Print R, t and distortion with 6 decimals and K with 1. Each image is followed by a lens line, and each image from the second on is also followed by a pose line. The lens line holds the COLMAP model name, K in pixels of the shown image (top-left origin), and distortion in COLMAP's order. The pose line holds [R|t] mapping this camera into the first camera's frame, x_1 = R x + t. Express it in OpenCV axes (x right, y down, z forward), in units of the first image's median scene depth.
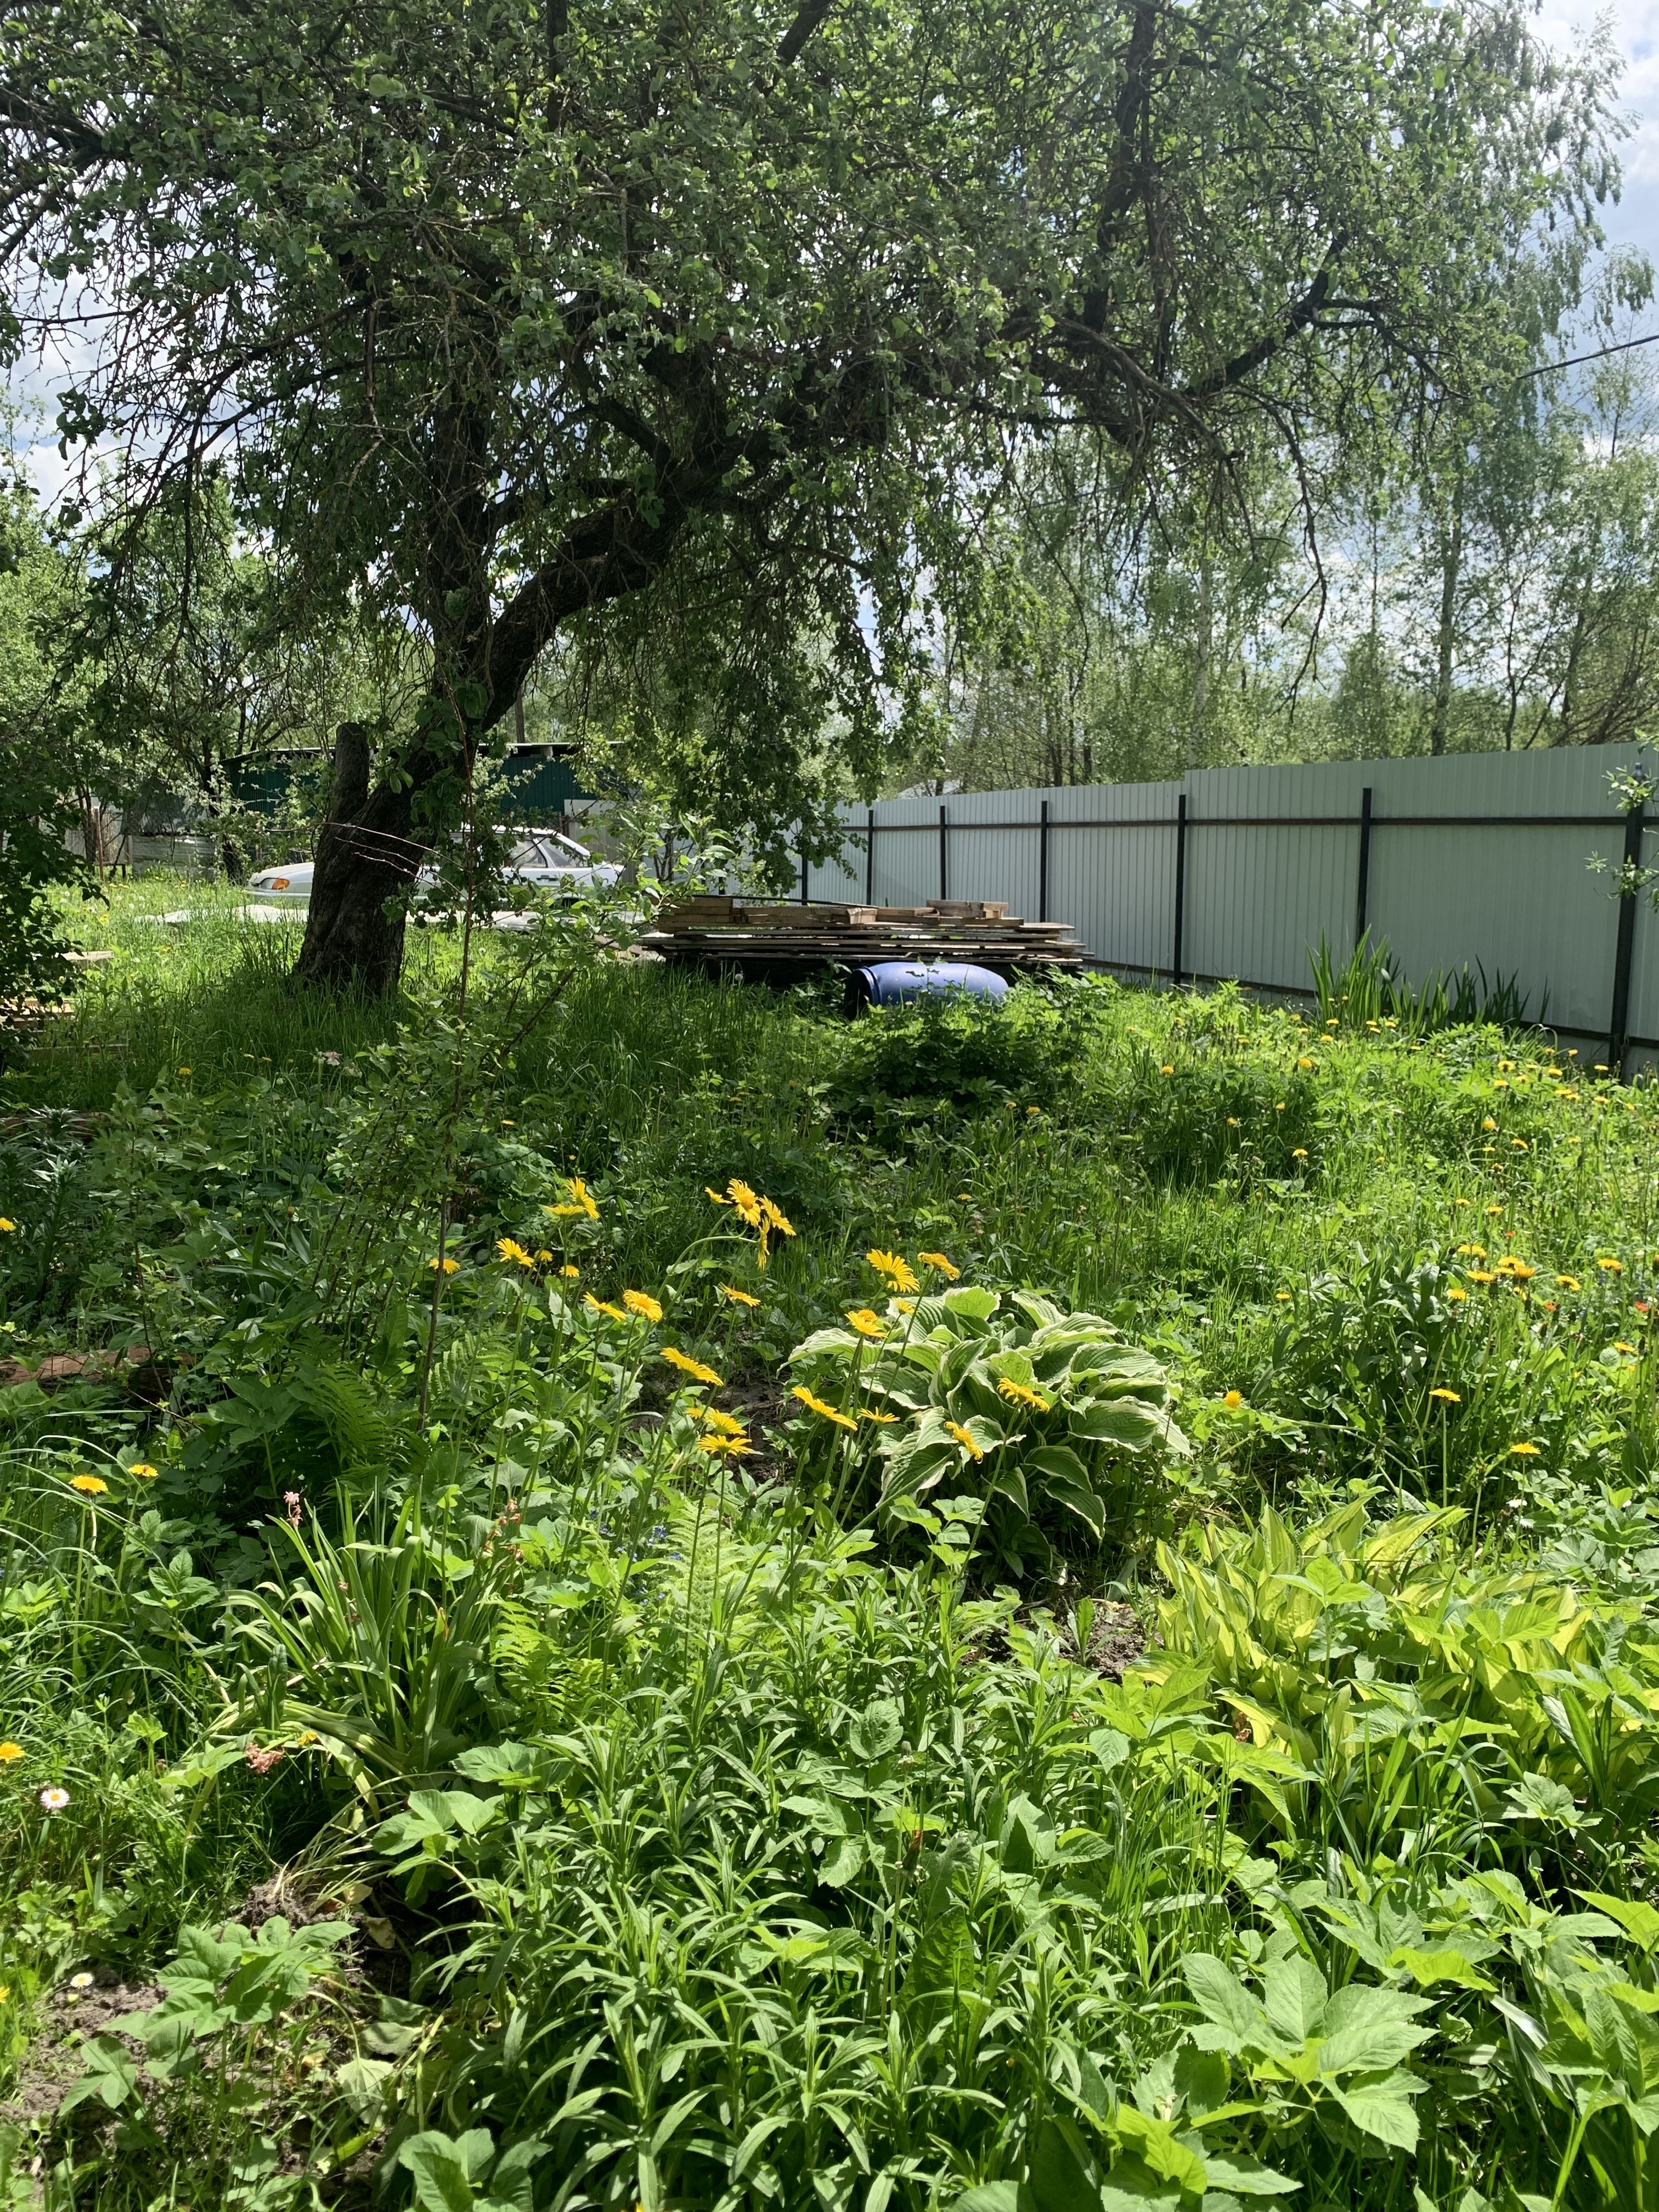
lens RADIAL K [[1703.6, 0, 828.2], [0, 1703.6, 1107.4], [0, 0, 1]] dist [0.038802, -0.064610]
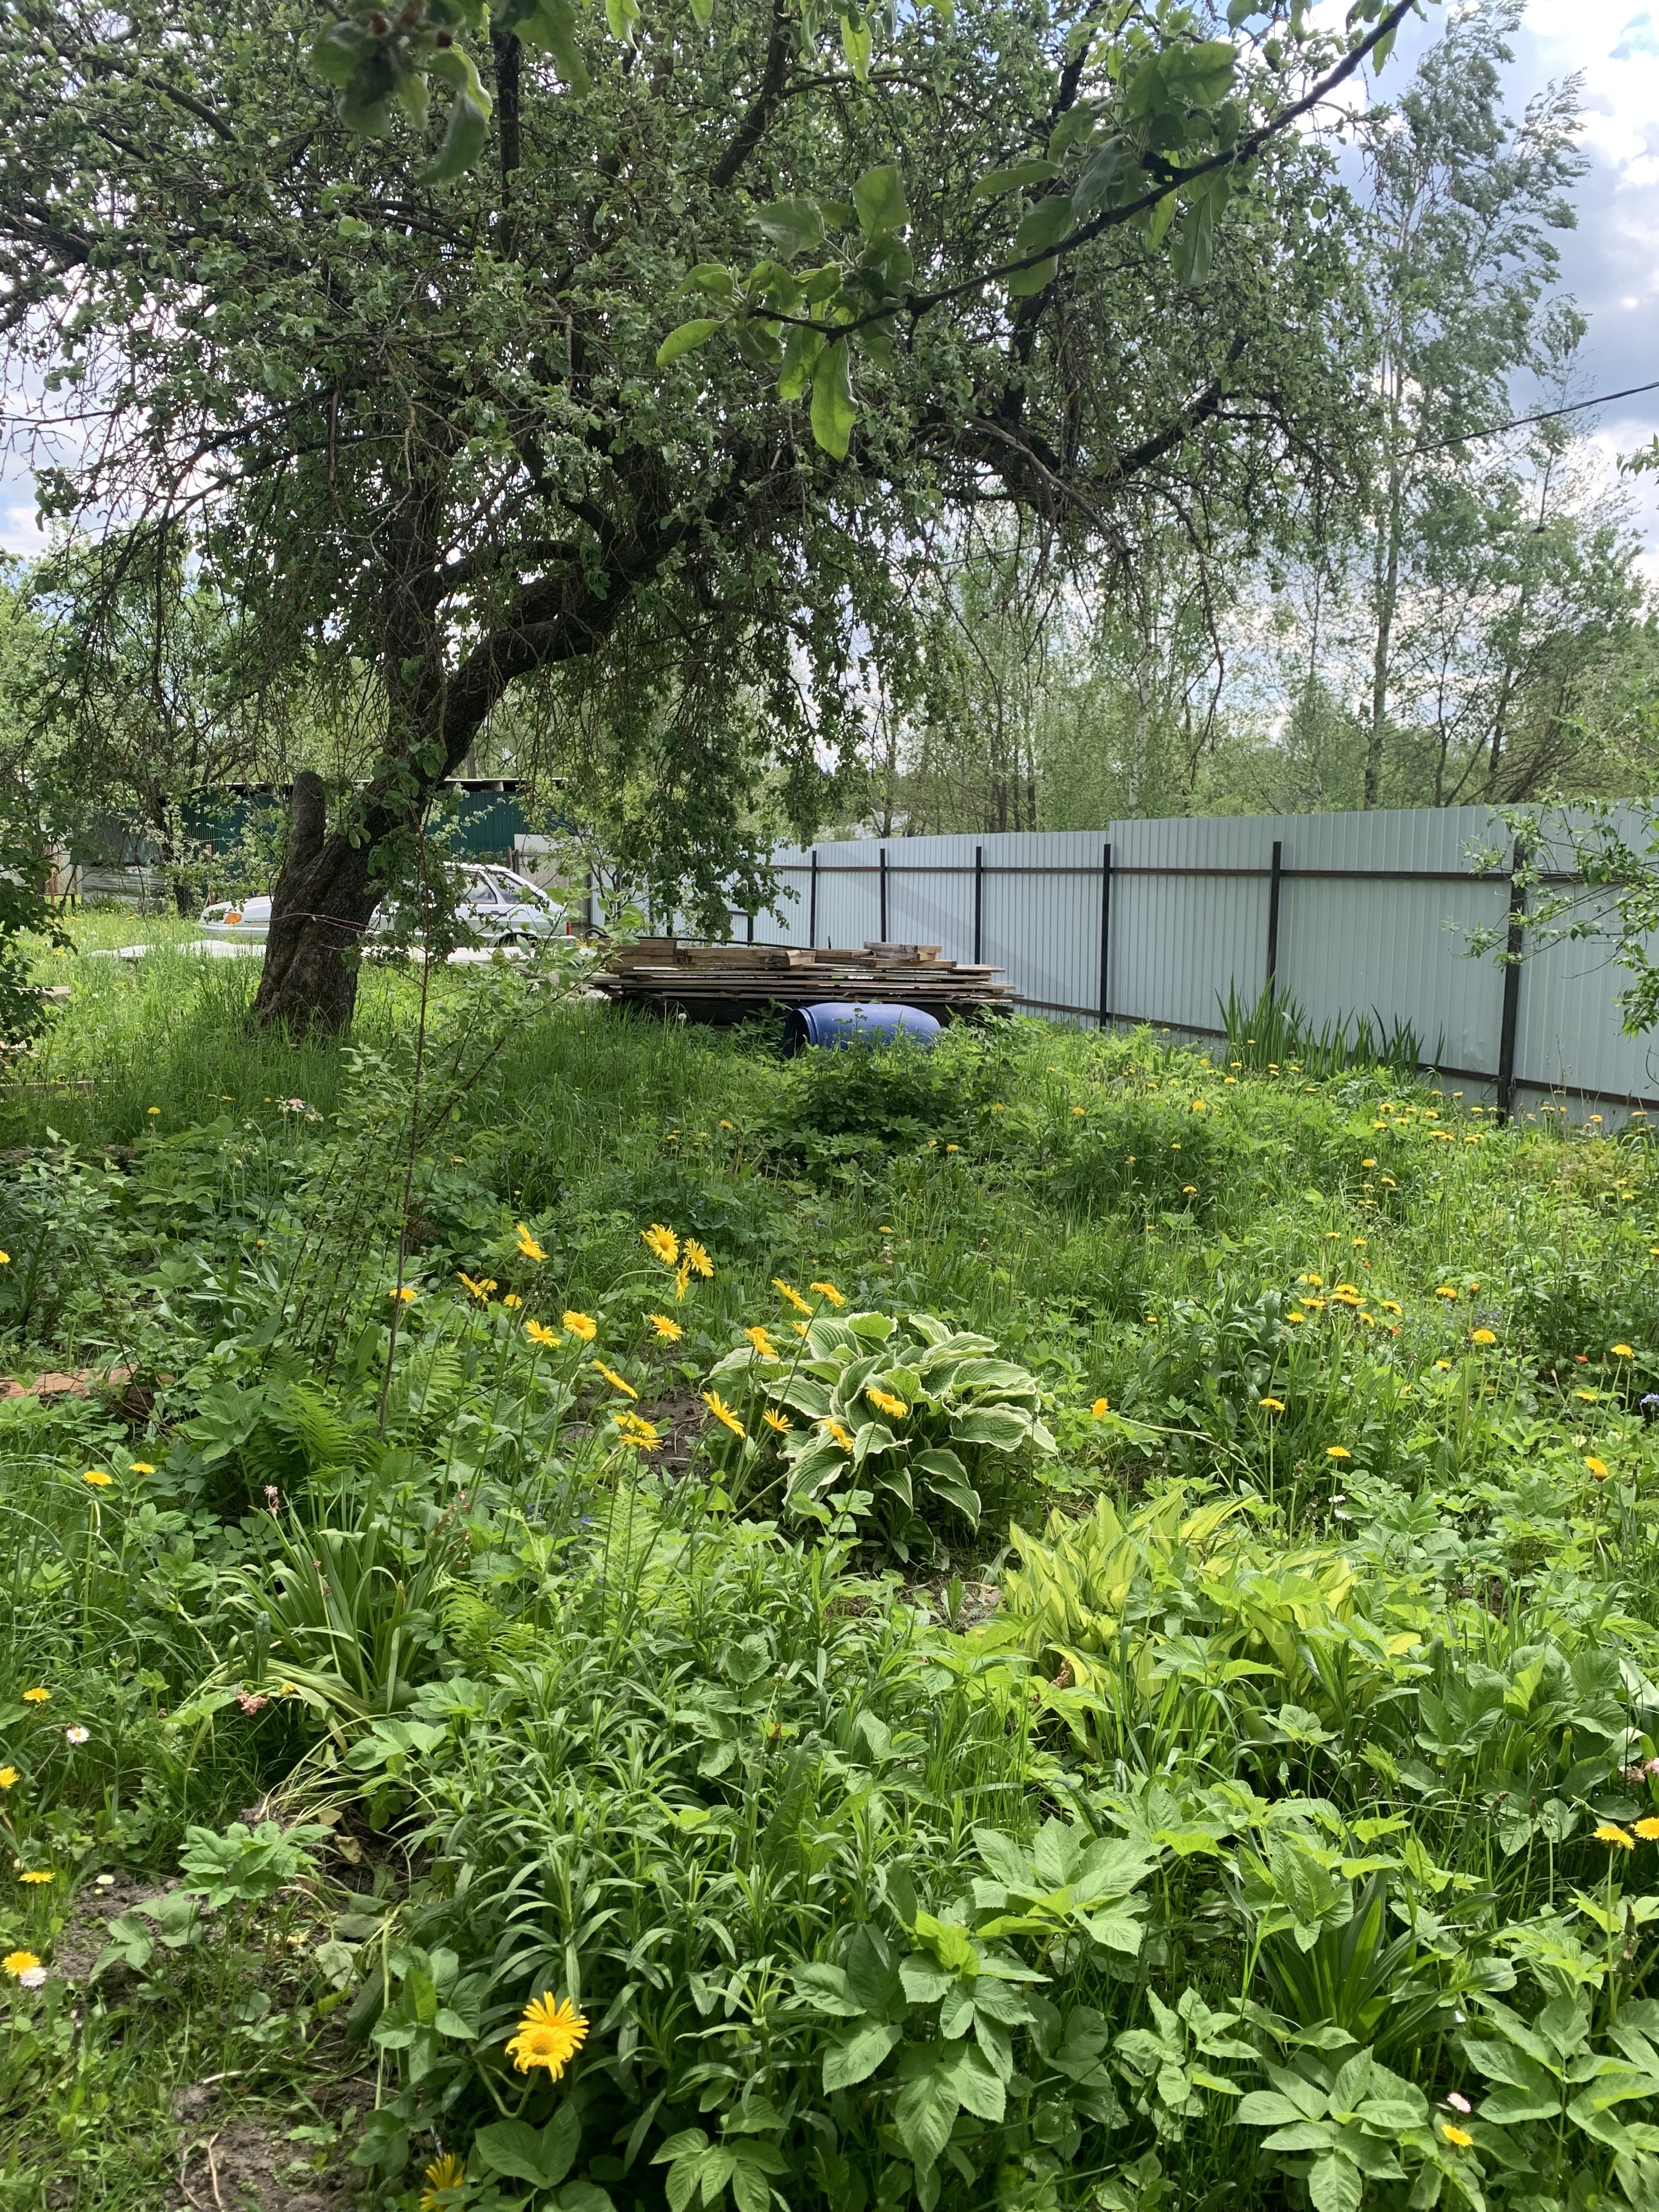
lens RADIAL K [[1703.6, 0, 823.2], [0, 1703.6, 1104.7], [0, 0, 1]] dist [0.038802, -0.064610]
pose [[0.999670, 0.002557, 0.025575, 0.020862], [-0.002075, 0.999820, -0.018852, -0.009146], [-0.025619, 0.018793, 0.999495, -0.117803]]
